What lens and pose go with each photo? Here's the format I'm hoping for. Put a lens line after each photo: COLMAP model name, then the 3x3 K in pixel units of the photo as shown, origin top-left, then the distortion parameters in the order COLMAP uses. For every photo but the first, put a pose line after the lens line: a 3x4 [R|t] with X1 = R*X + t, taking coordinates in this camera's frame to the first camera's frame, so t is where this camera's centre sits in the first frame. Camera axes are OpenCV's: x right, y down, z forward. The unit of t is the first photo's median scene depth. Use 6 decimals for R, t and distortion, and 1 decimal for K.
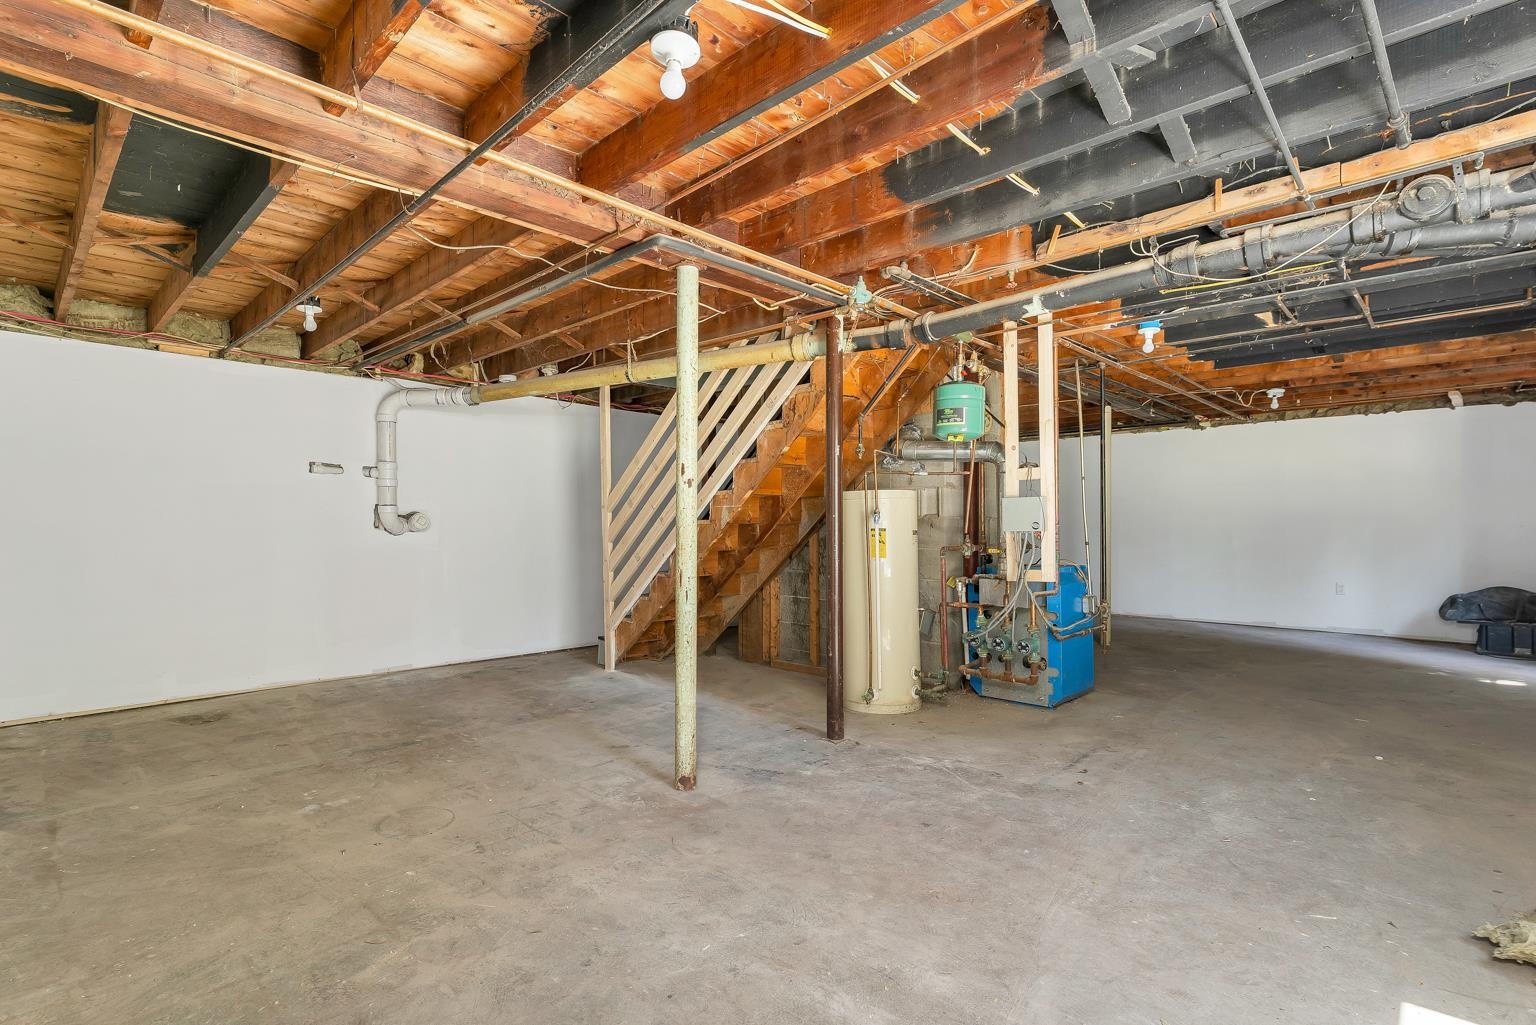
lens RADIAL K [[710.6, 0, 765.2], [0, 710.6, 517.9], [0, 0, 1]] dist [0.004257, -0.000073]
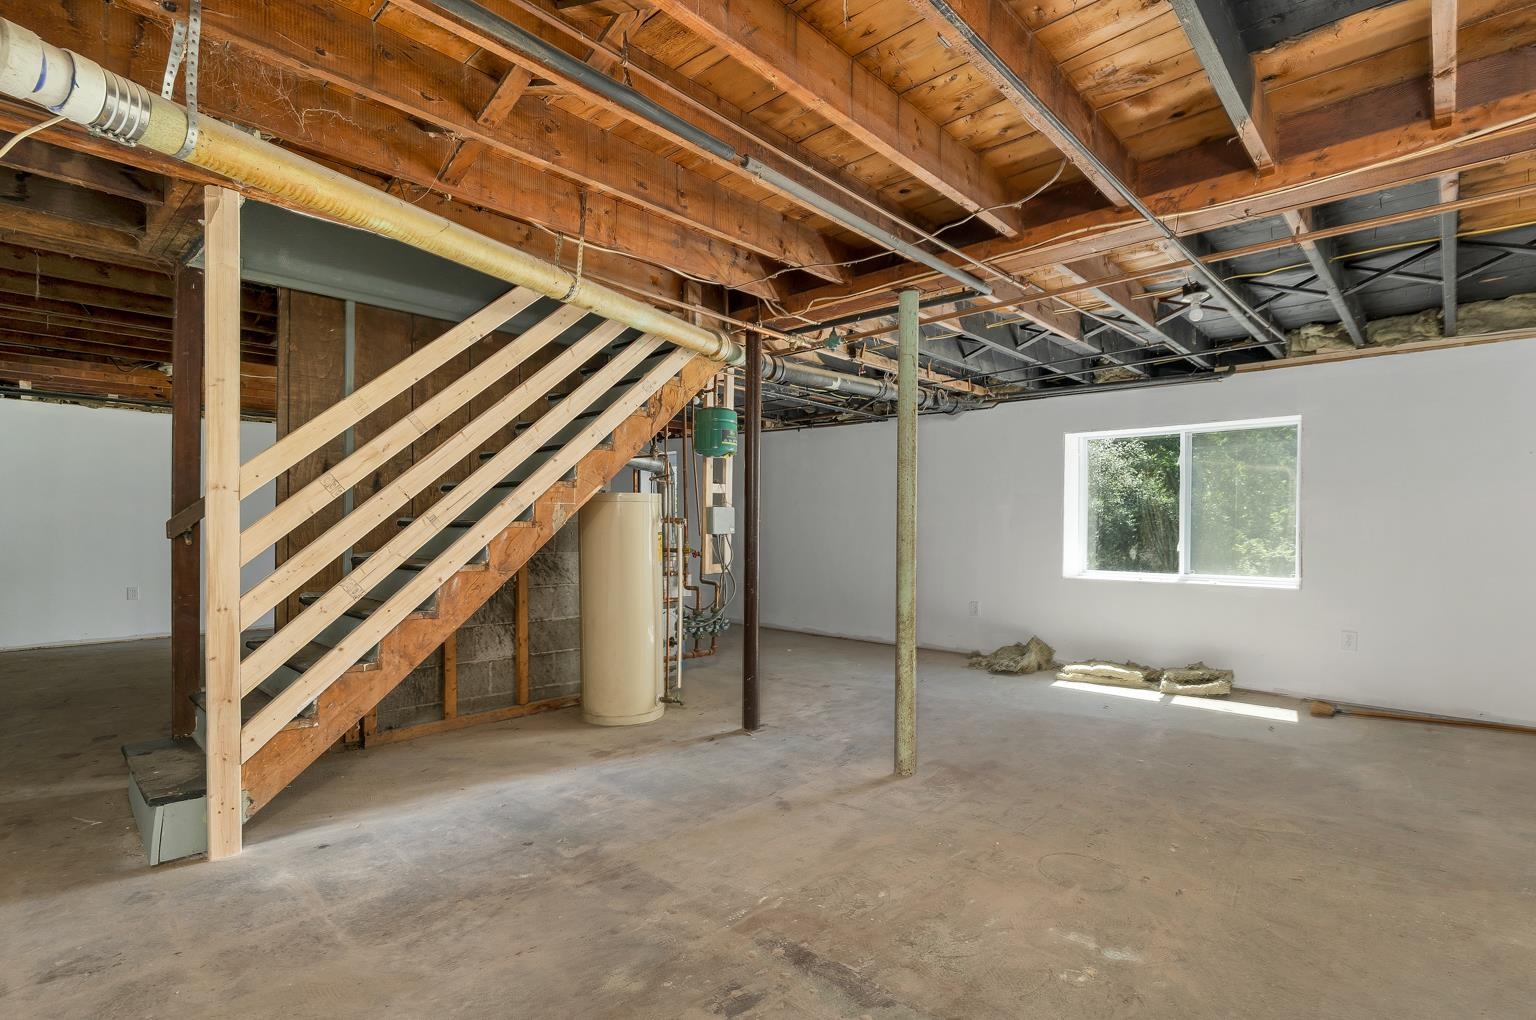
lens RADIAL K [[710.6, 0, 764.8], [0, 710.6, 517.8], [0, 0, 1]] dist [0.004257, -0.000073]
pose [[0.015580, 0.013469, 0.999788, -1.085741], [-0.012668, 0.999832, -0.013273, 0.011338], [-0.999798, -0.012459, 0.015748, 1.093562]]
